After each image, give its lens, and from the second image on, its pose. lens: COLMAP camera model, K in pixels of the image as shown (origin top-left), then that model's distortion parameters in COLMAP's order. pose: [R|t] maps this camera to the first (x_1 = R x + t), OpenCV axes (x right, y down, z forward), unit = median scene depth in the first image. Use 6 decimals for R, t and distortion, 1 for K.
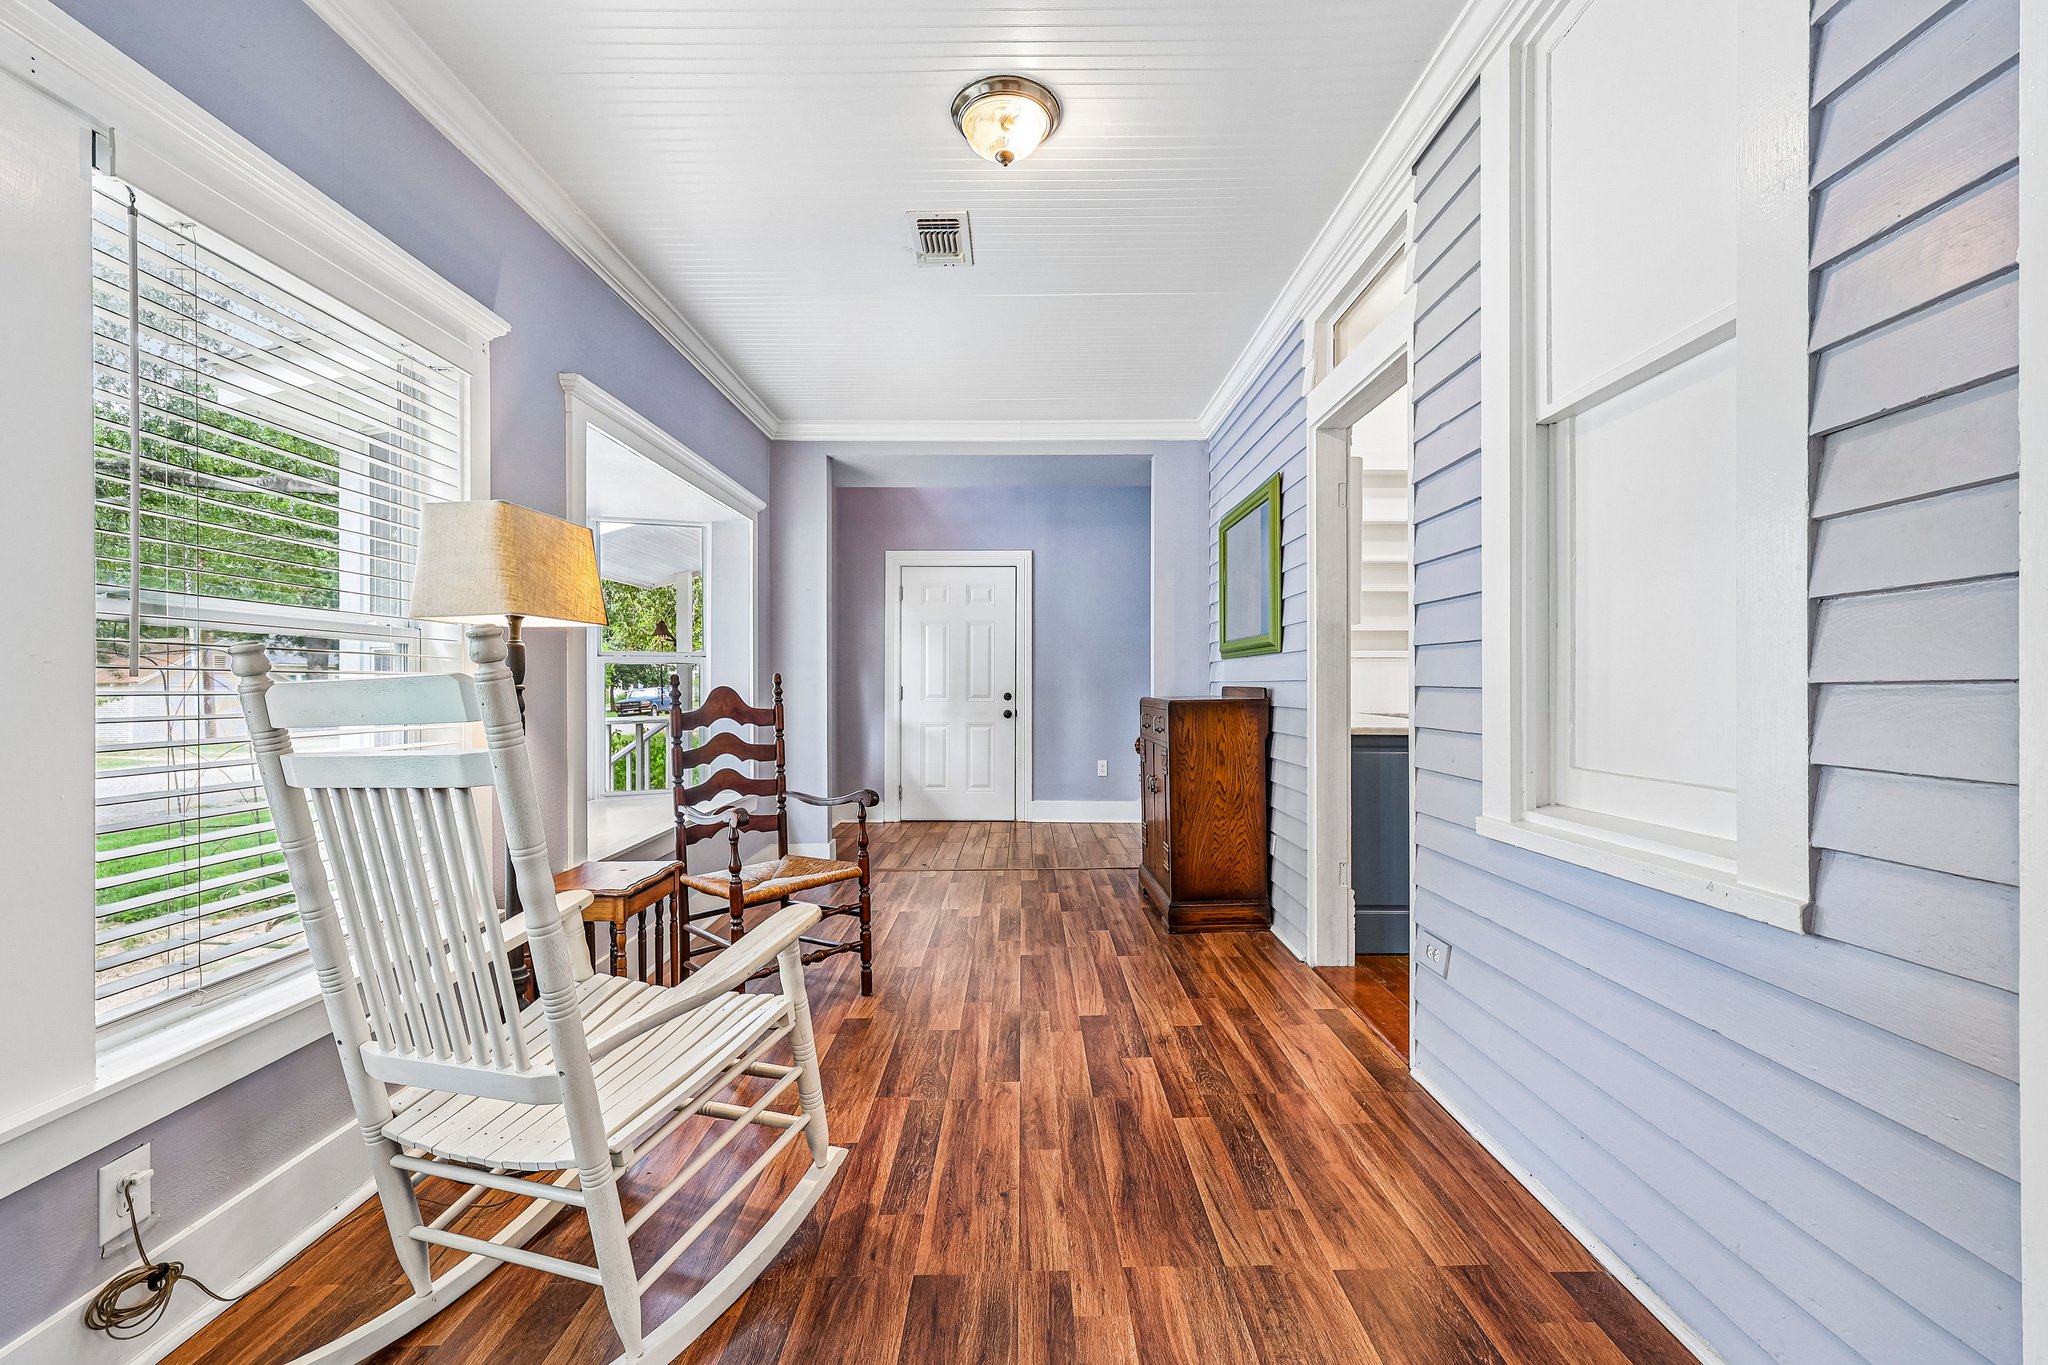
lens RADIAL K [[866.8, 0, 1025.6], [0, 866.8, 685.0], [0, 0, 1]] dist [0.003777, 0.000580]
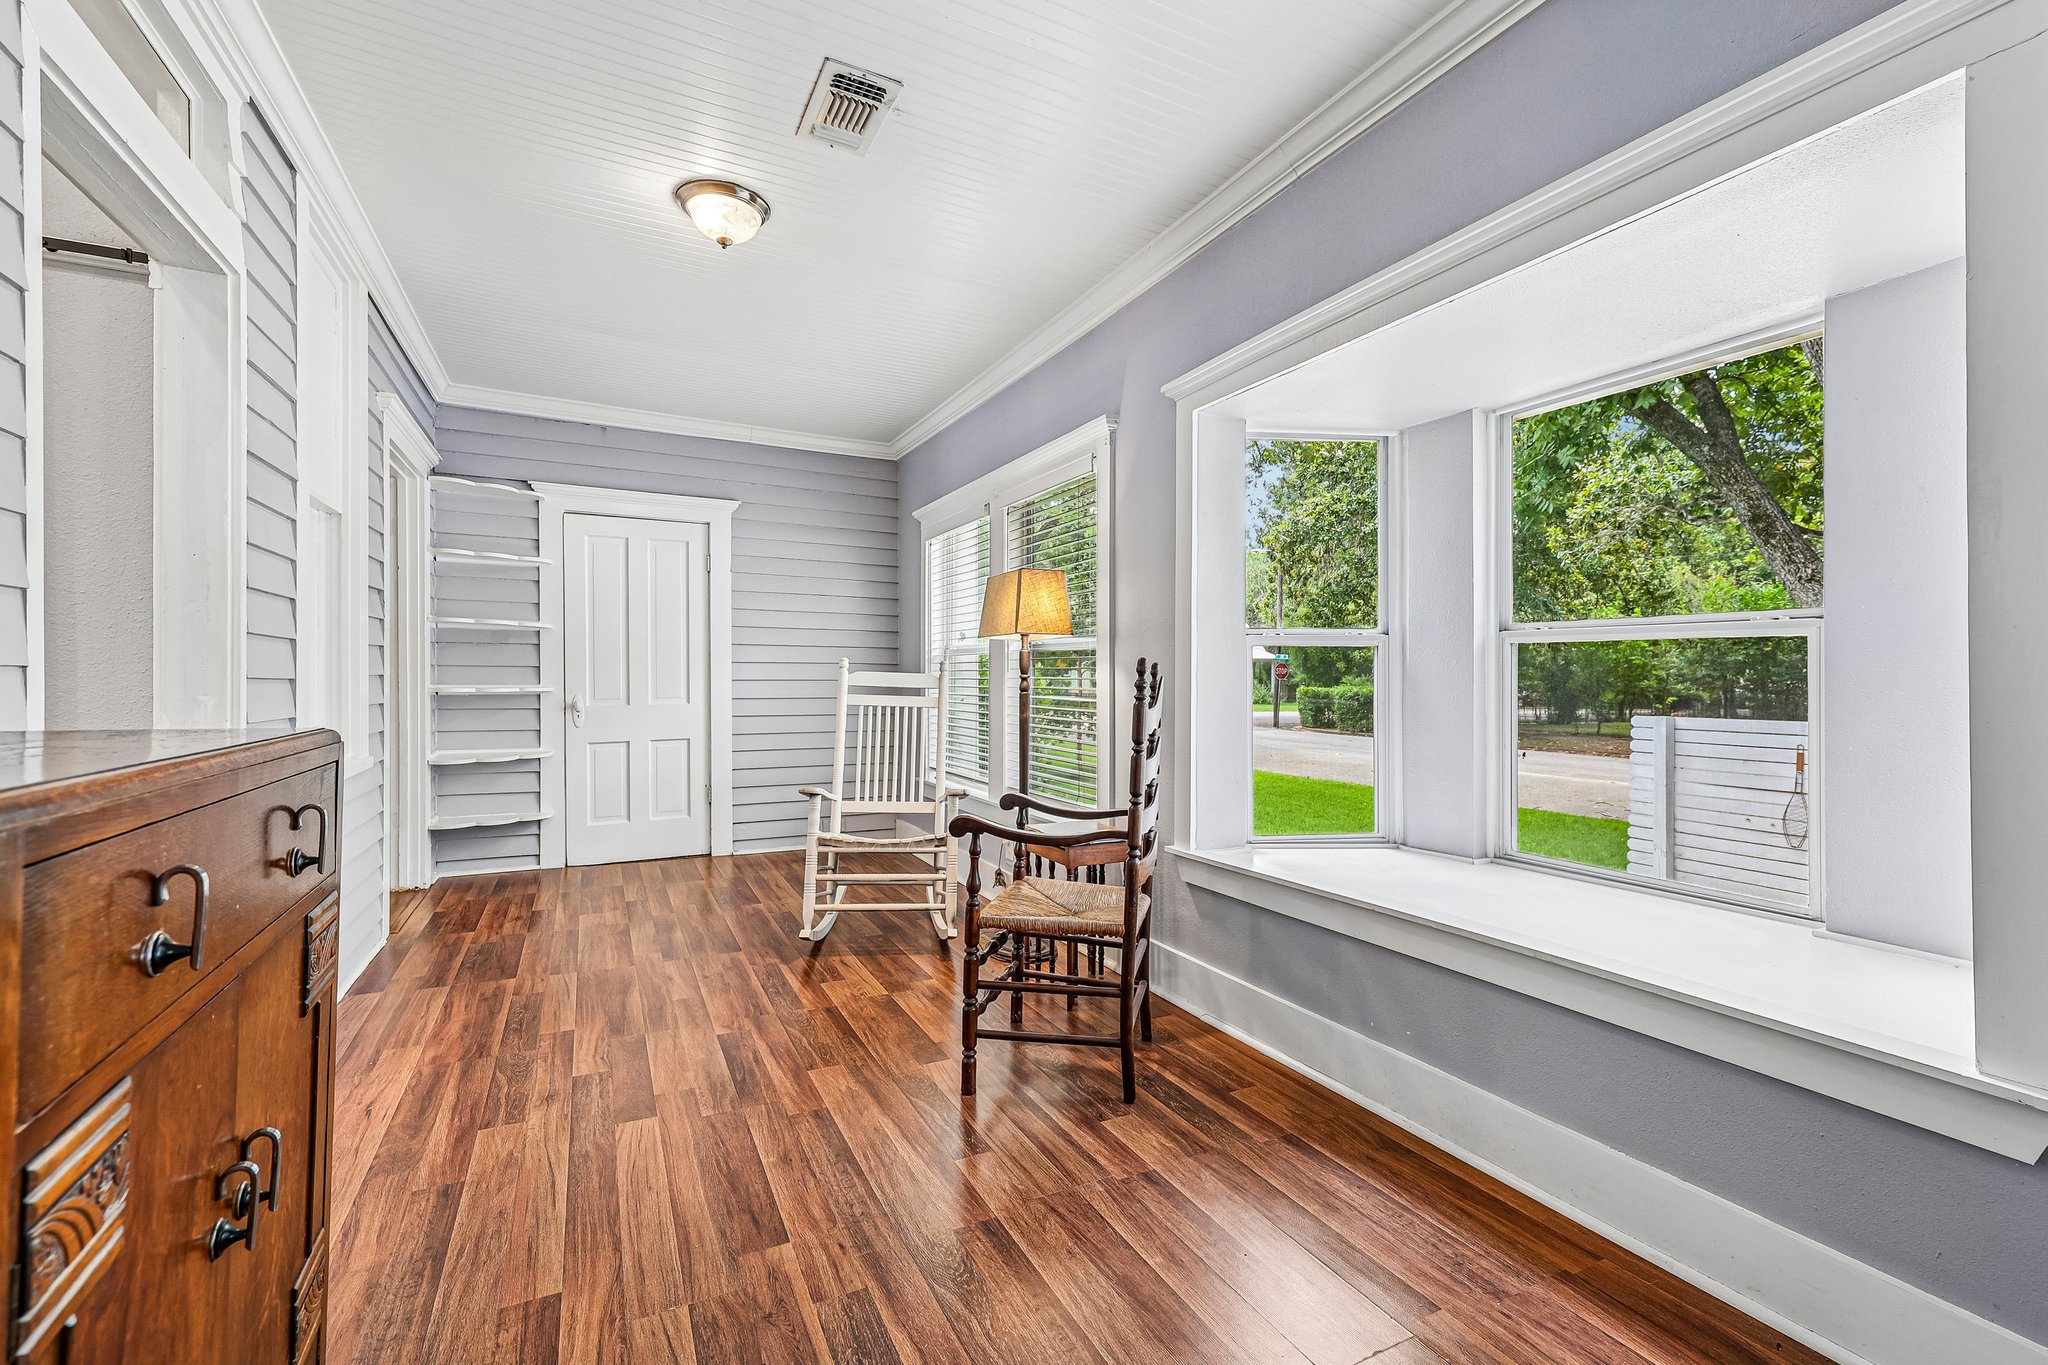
lens RADIAL K [[866.8, 0, 1034.6], [0, 866.8, 671.1], [0, 0, 1]] dist [0.003777, 0.000580]
pose [[-0.891994, -0.001076, -0.452047, 0.103896], [0.002086, 0.999977, -0.006497, 0.001295], [0.452043, -0.006738, -0.891971, 1.707459]]
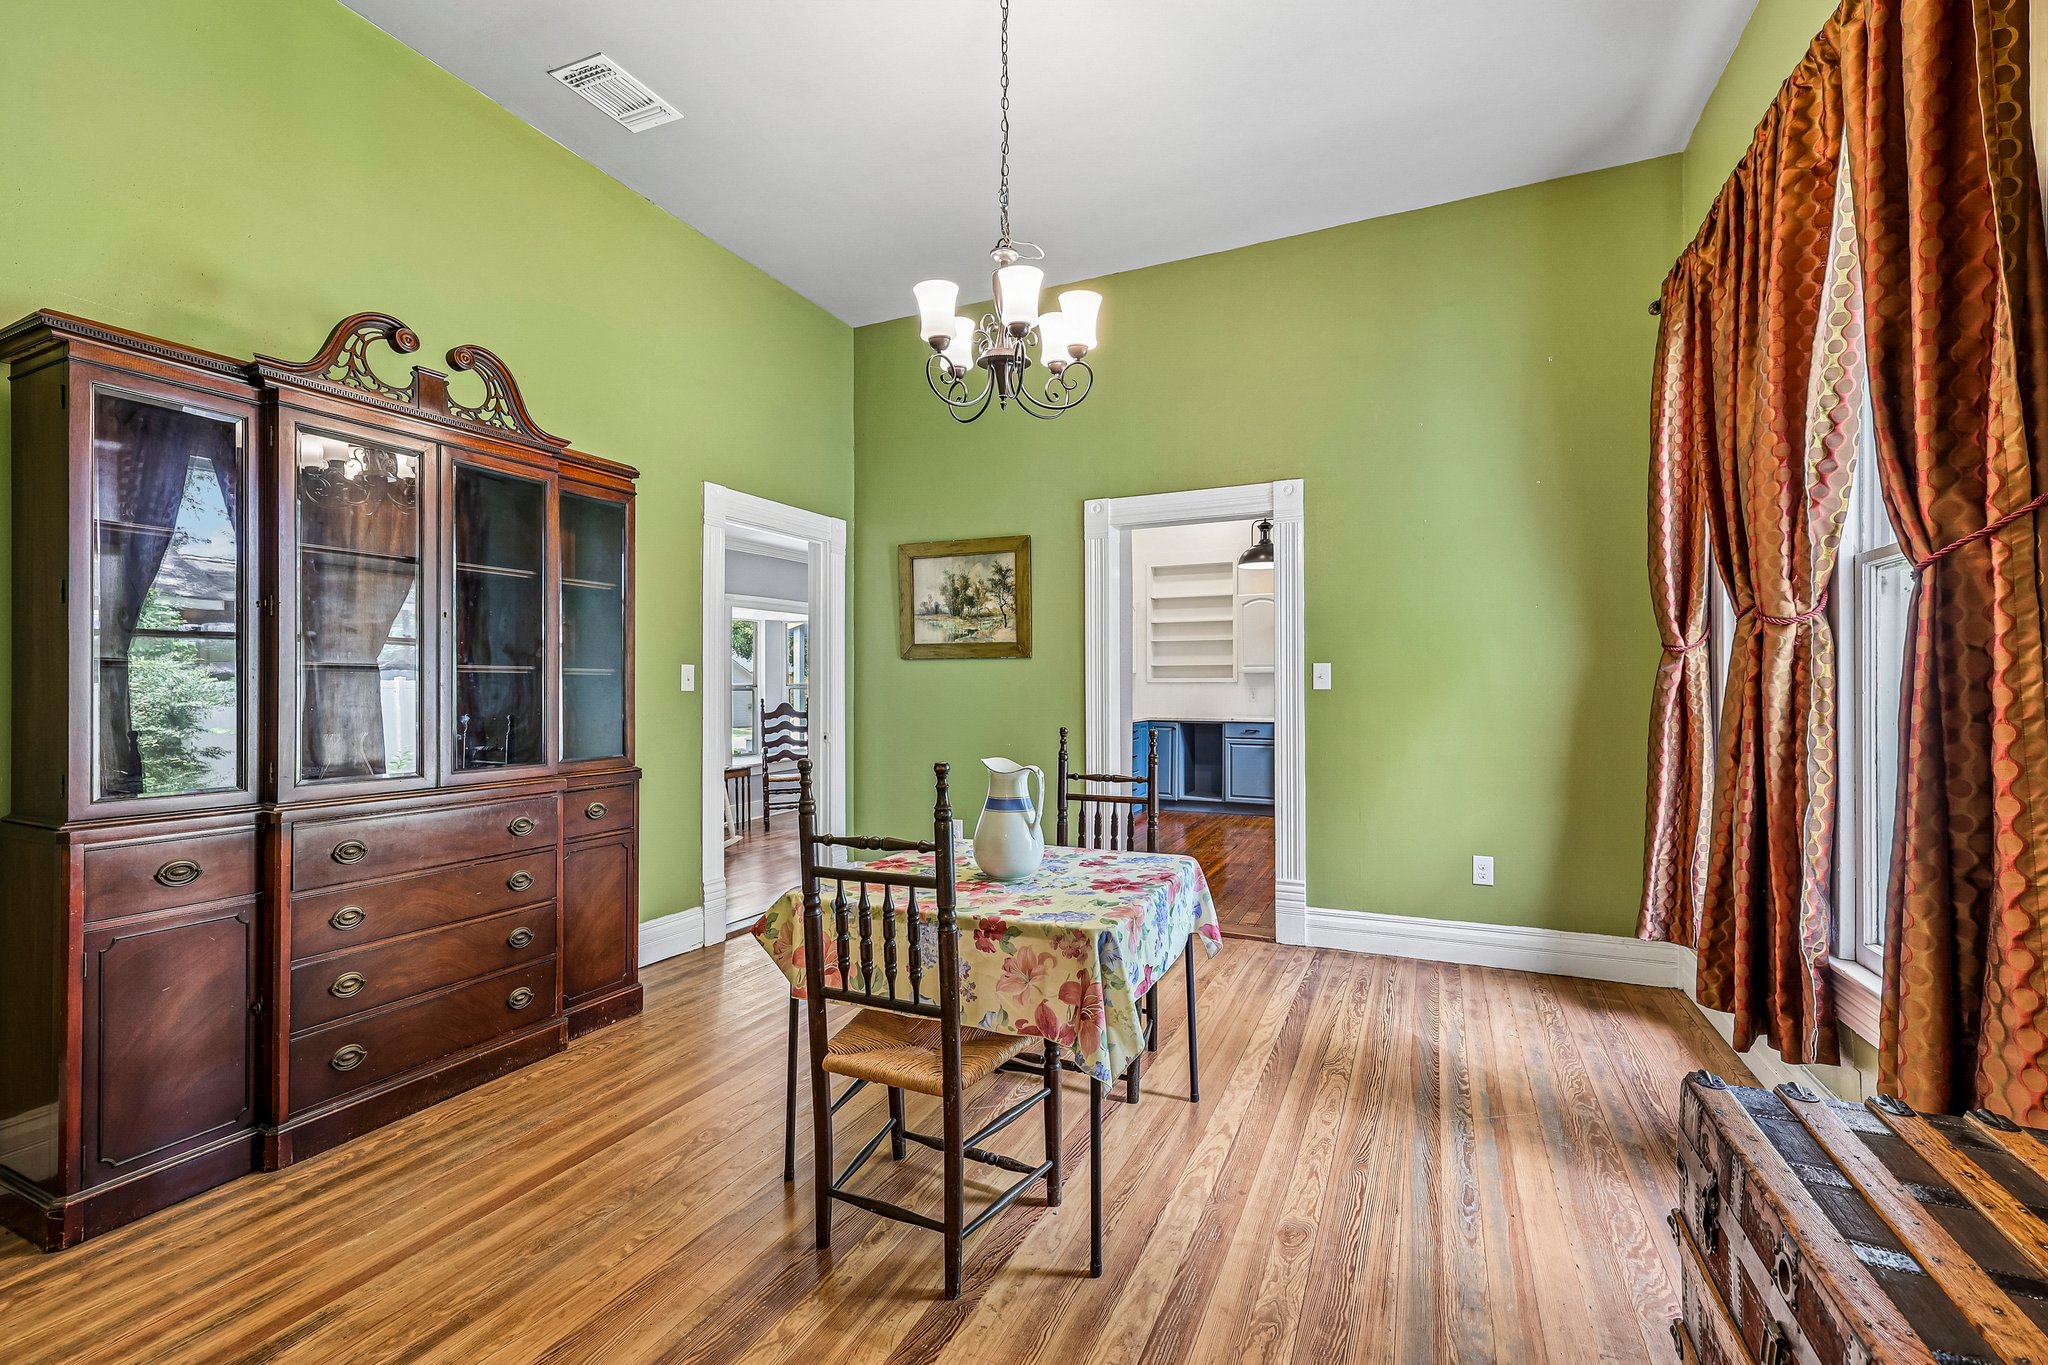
lens RADIAL K [[866.8, 0, 1029.0], [0, 866.8, 682.6], [0, 0, 1]] dist [0.003777, 0.000580]
pose [[0.909414, -0.002777, -0.415883, 1.431401], [0.001583, 0.999994, -0.003218, -0.050383], [0.415889, 0.002268, 0.909413, -1.062566]]
